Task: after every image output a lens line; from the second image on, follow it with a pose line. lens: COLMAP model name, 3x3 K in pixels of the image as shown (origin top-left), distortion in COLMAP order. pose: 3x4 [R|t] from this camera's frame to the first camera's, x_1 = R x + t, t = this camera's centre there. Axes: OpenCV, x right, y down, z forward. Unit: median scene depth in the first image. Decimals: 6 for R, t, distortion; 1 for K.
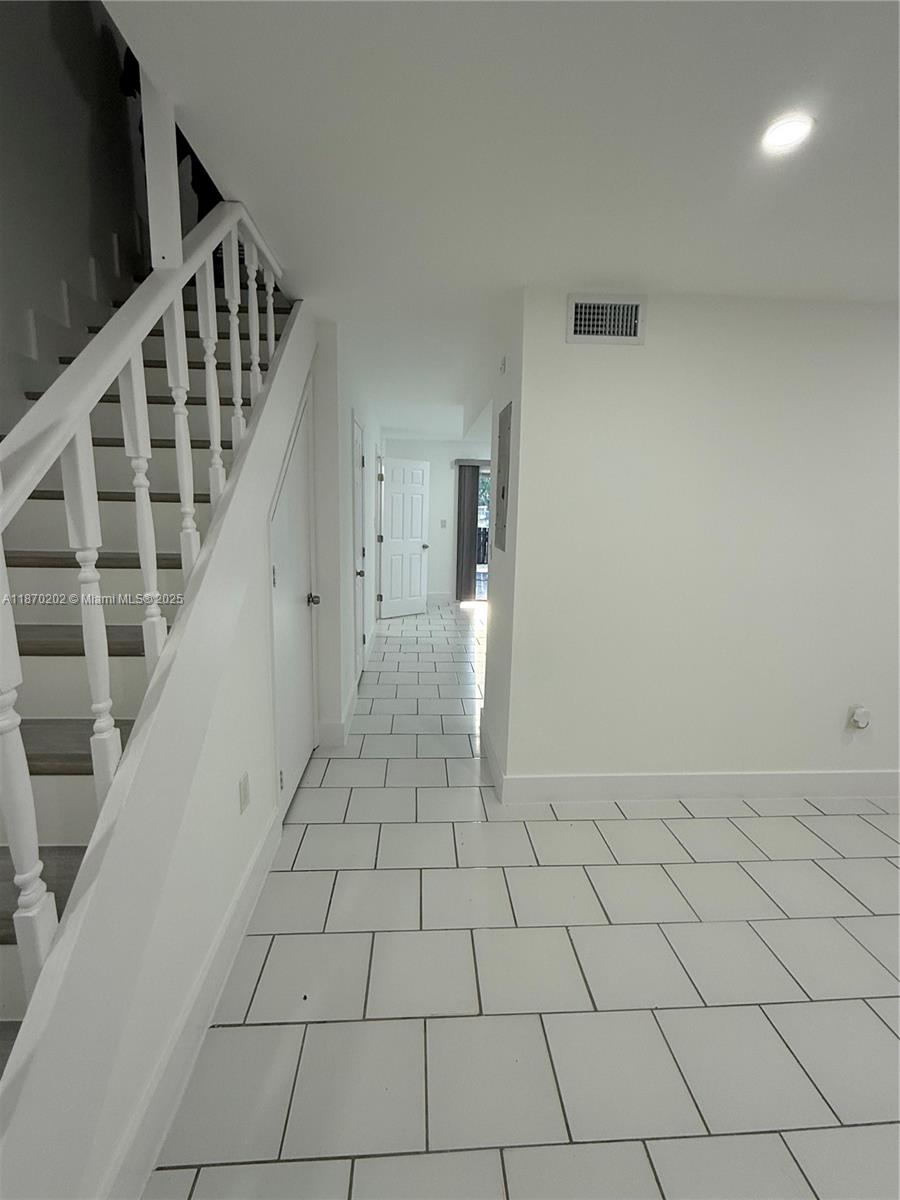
lens RADIAL K [[549.3, 0, 453.3], [0, 549.3, 602.9], [0, 0, 1]] dist [-0.001861, -0.000007]
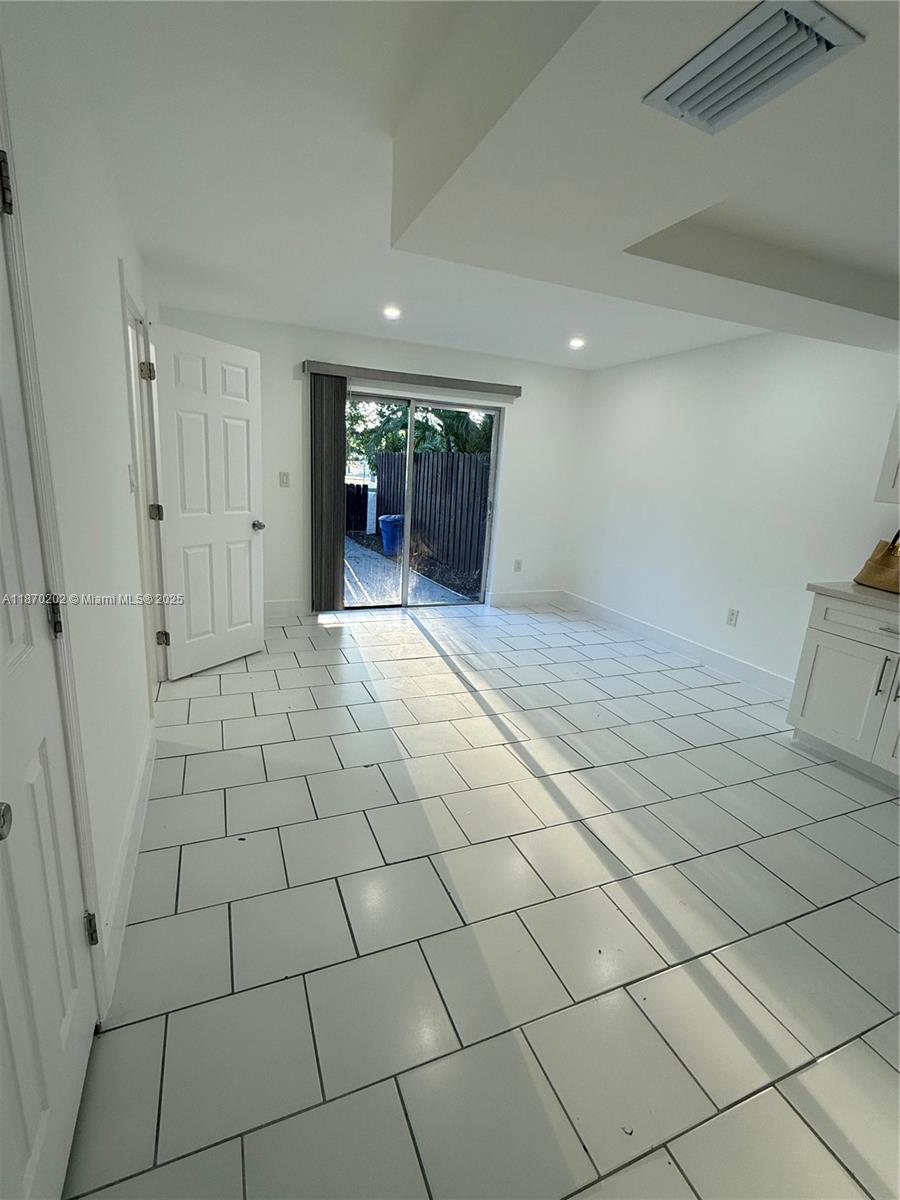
lens RADIAL K [[549.3, 0, 454.0], [0, 549.3, 605.3], [0, 0, 1]] dist [-0.001861, -0.000007]
pose [[0.943729, -0.045174, 0.327621, -0.119872], [0.015477, 0.995575, 0.092692, -0.177507], [-0.330359, -0.082406, 0.940251, 1.102901]]
